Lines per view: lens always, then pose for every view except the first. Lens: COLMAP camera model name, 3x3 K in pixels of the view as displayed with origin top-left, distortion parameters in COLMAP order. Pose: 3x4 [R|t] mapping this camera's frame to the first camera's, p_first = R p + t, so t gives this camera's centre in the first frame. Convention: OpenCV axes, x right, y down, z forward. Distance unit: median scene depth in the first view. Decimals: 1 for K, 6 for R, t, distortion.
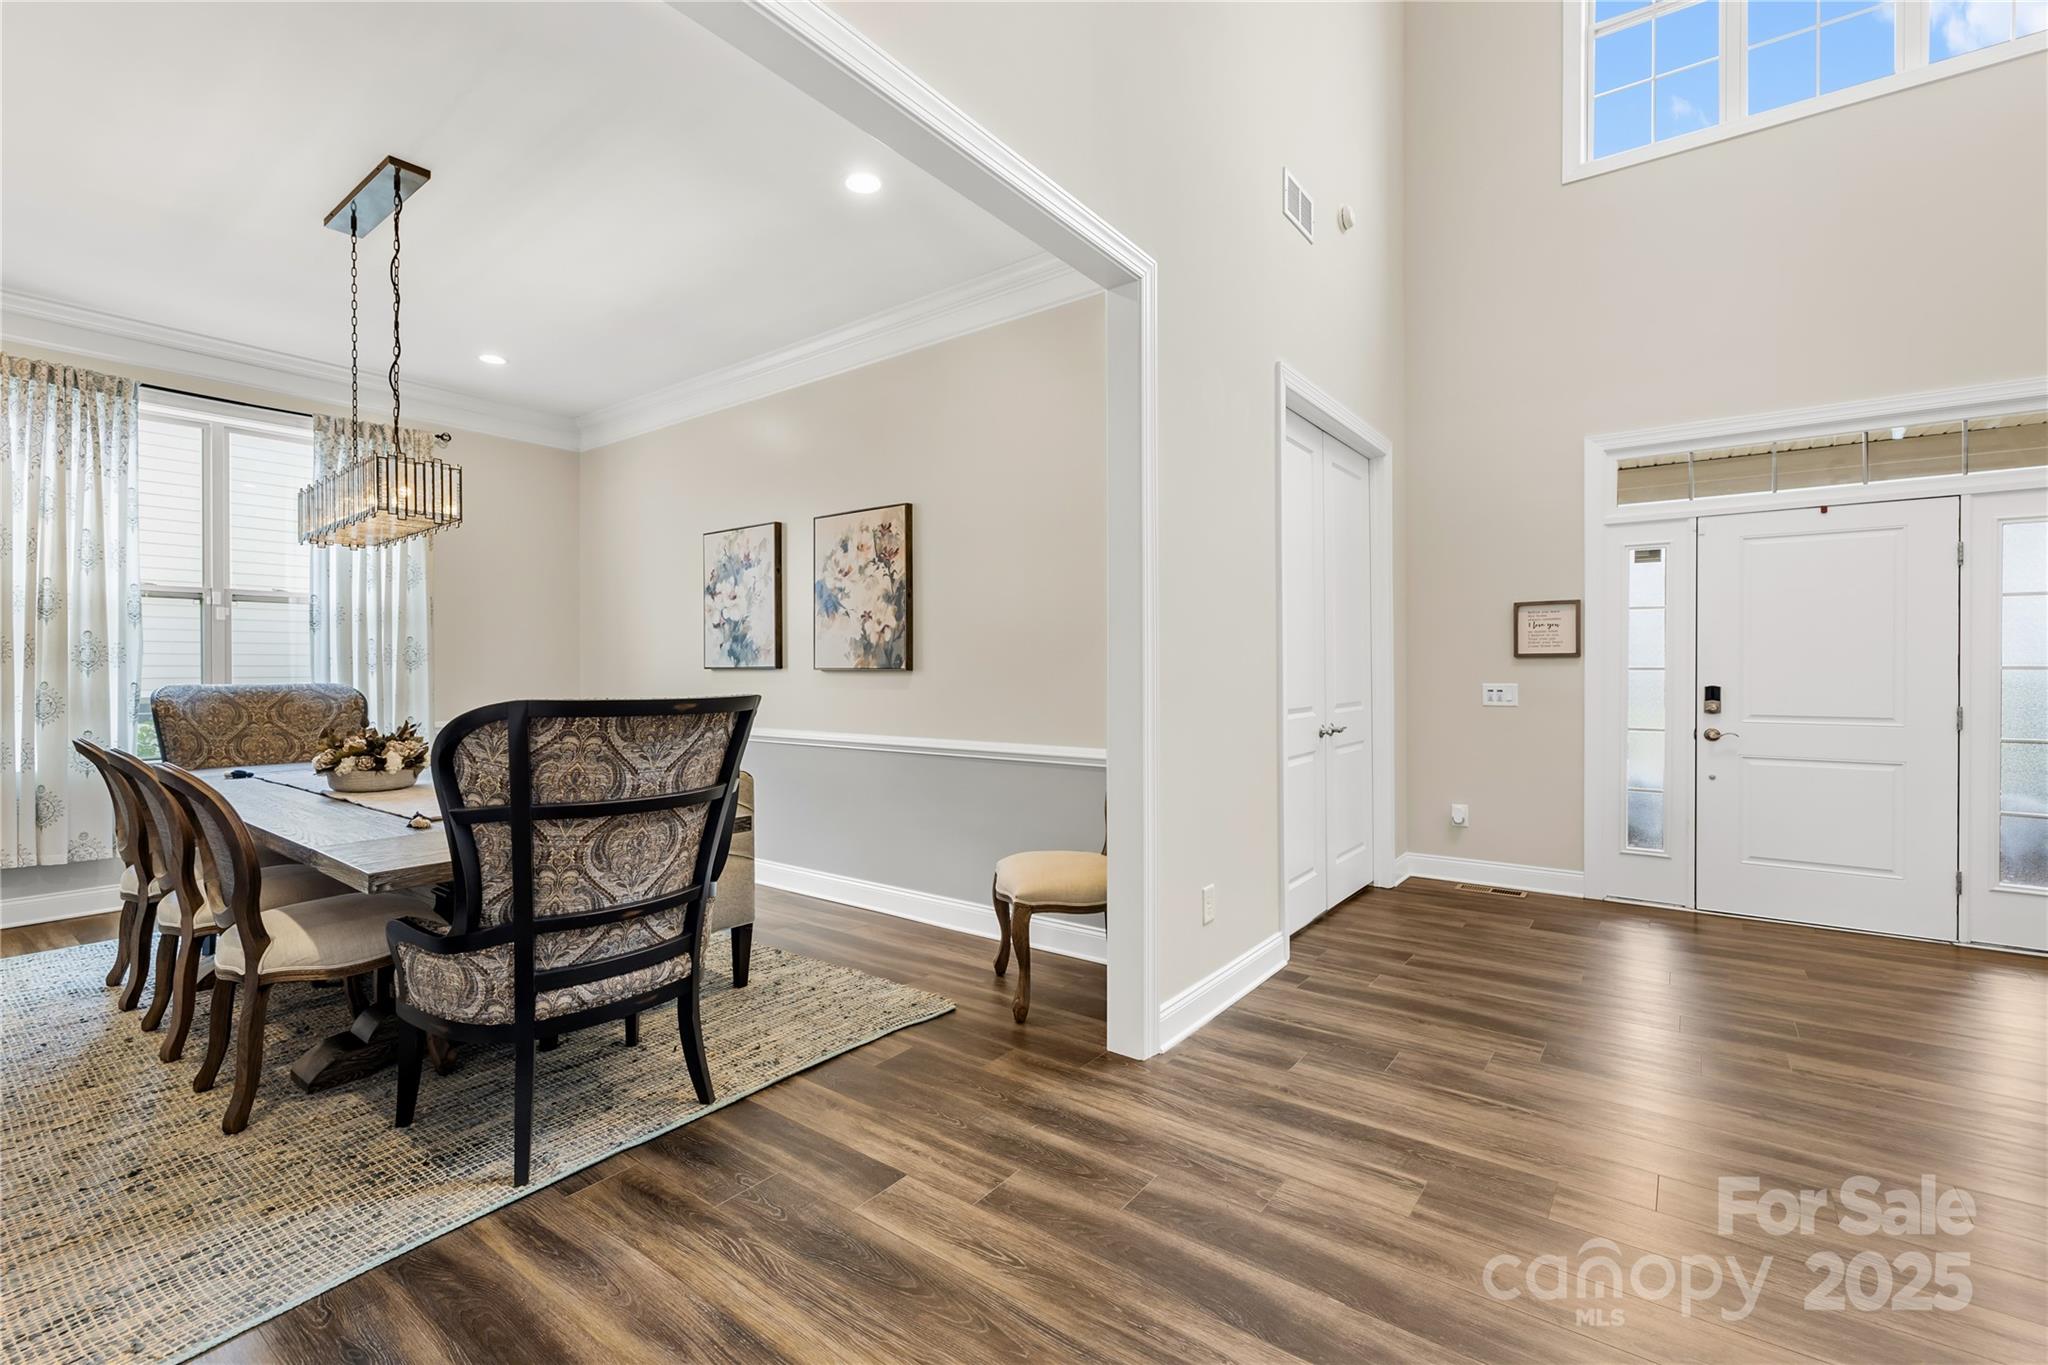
lens RADIAL K [[898.8, 0, 1015.0], [0, 898.8, 676.8], [0, 0, 1]] dist [-0.002845, -0.000024]
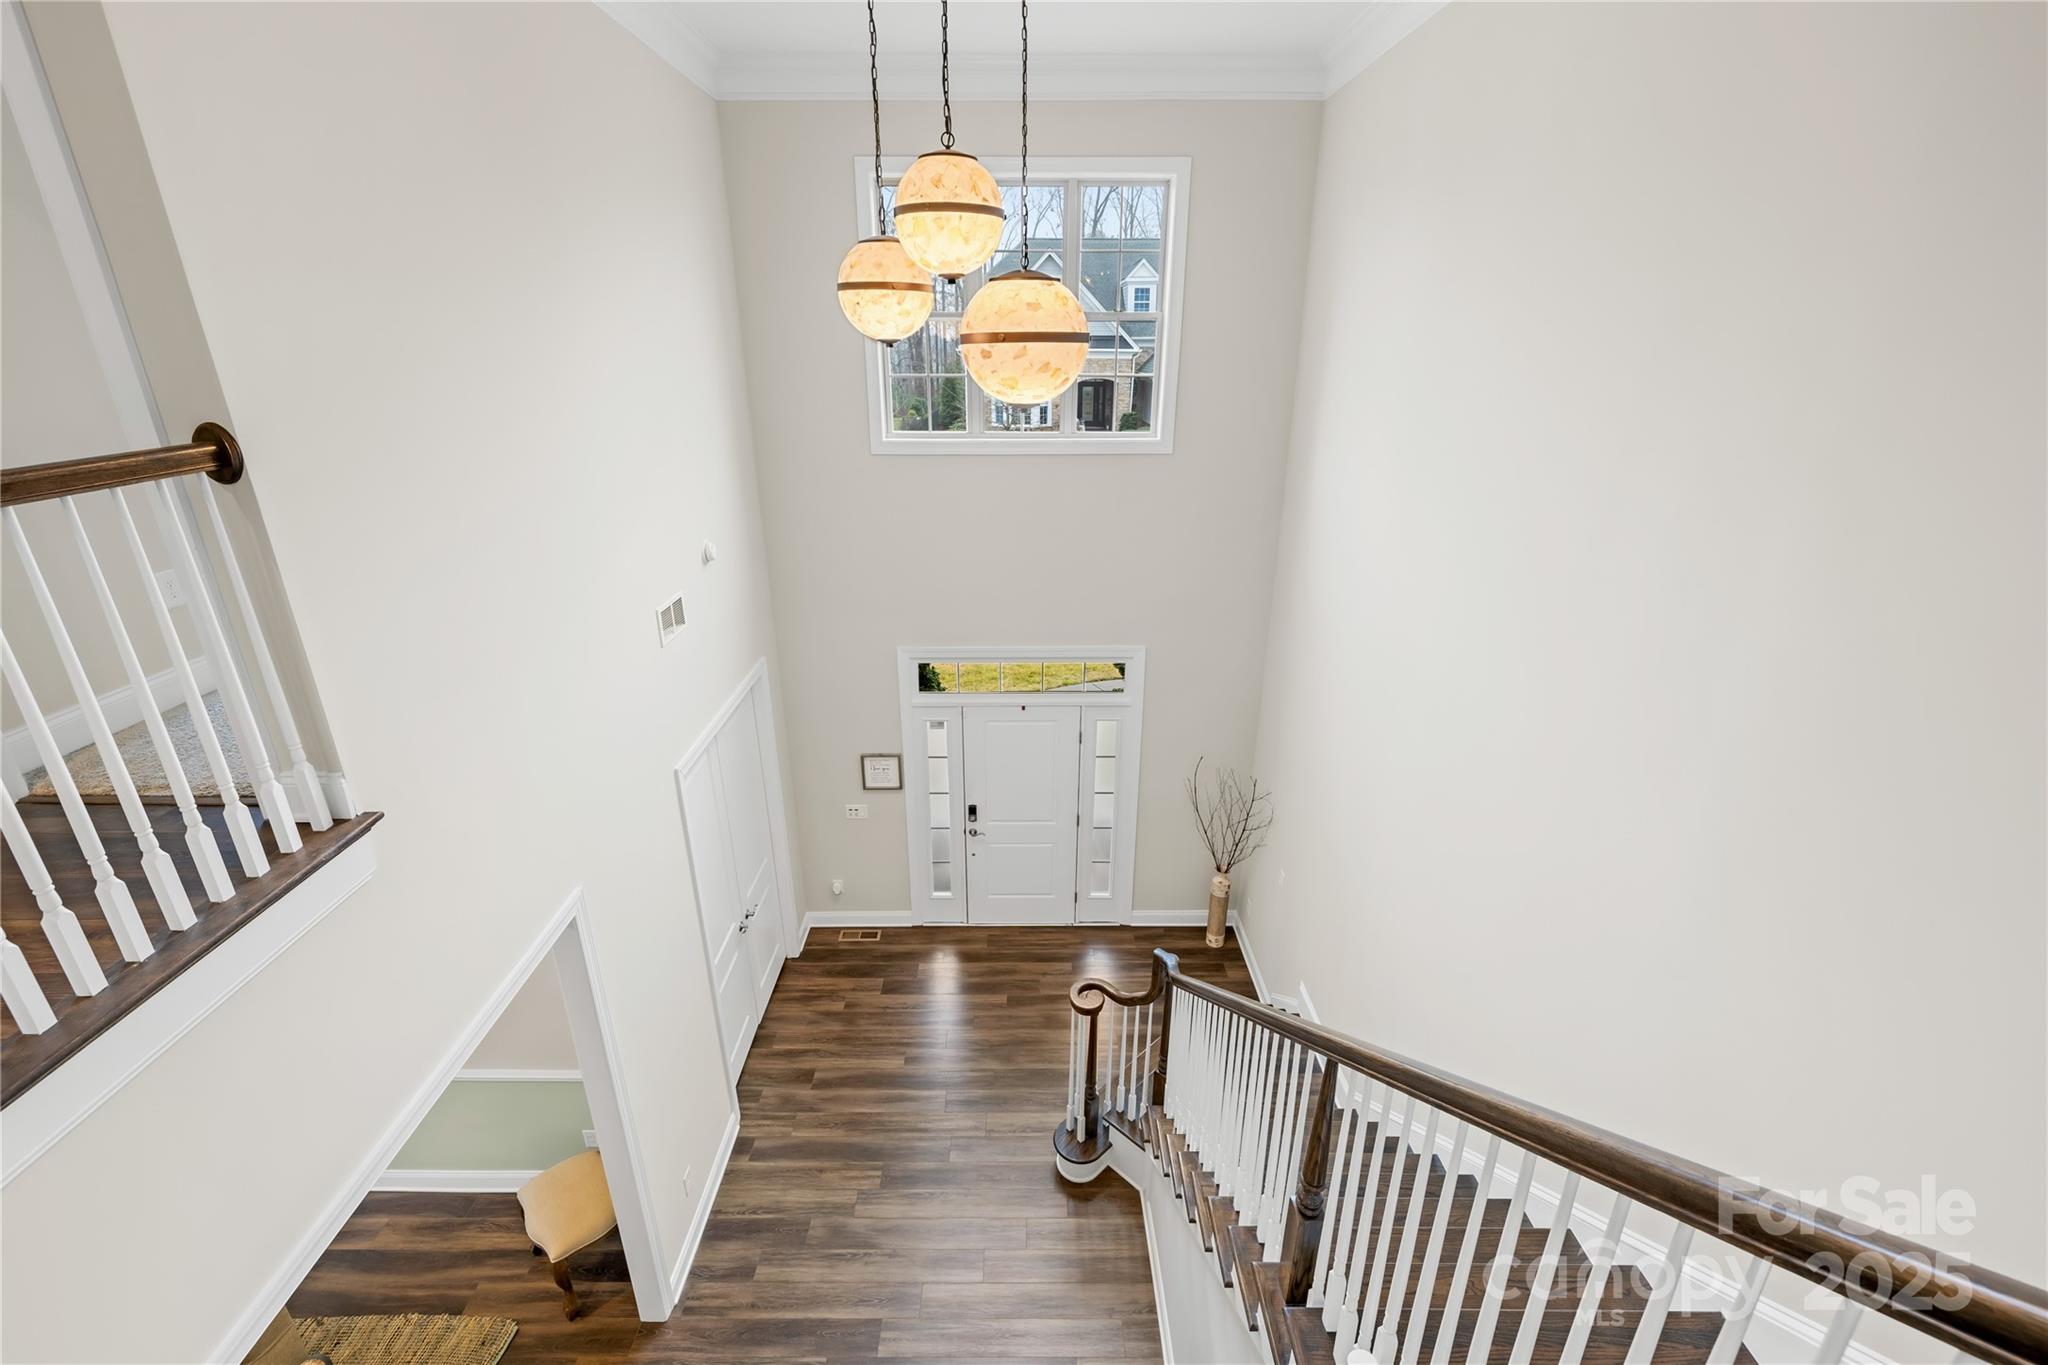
lens RADIAL K [[858.5, 0, 1025.0], [0, 858.5, 676.4], [0, 0, 1]] dist [0.003697, -0.004288]
pose [[0.792901, -0.224966, 0.566302, 0.023233], [0.002791, 0.930685, 0.365811, -0.781700], [-0.609344, -0.288471, 0.738569, -0.141716]]
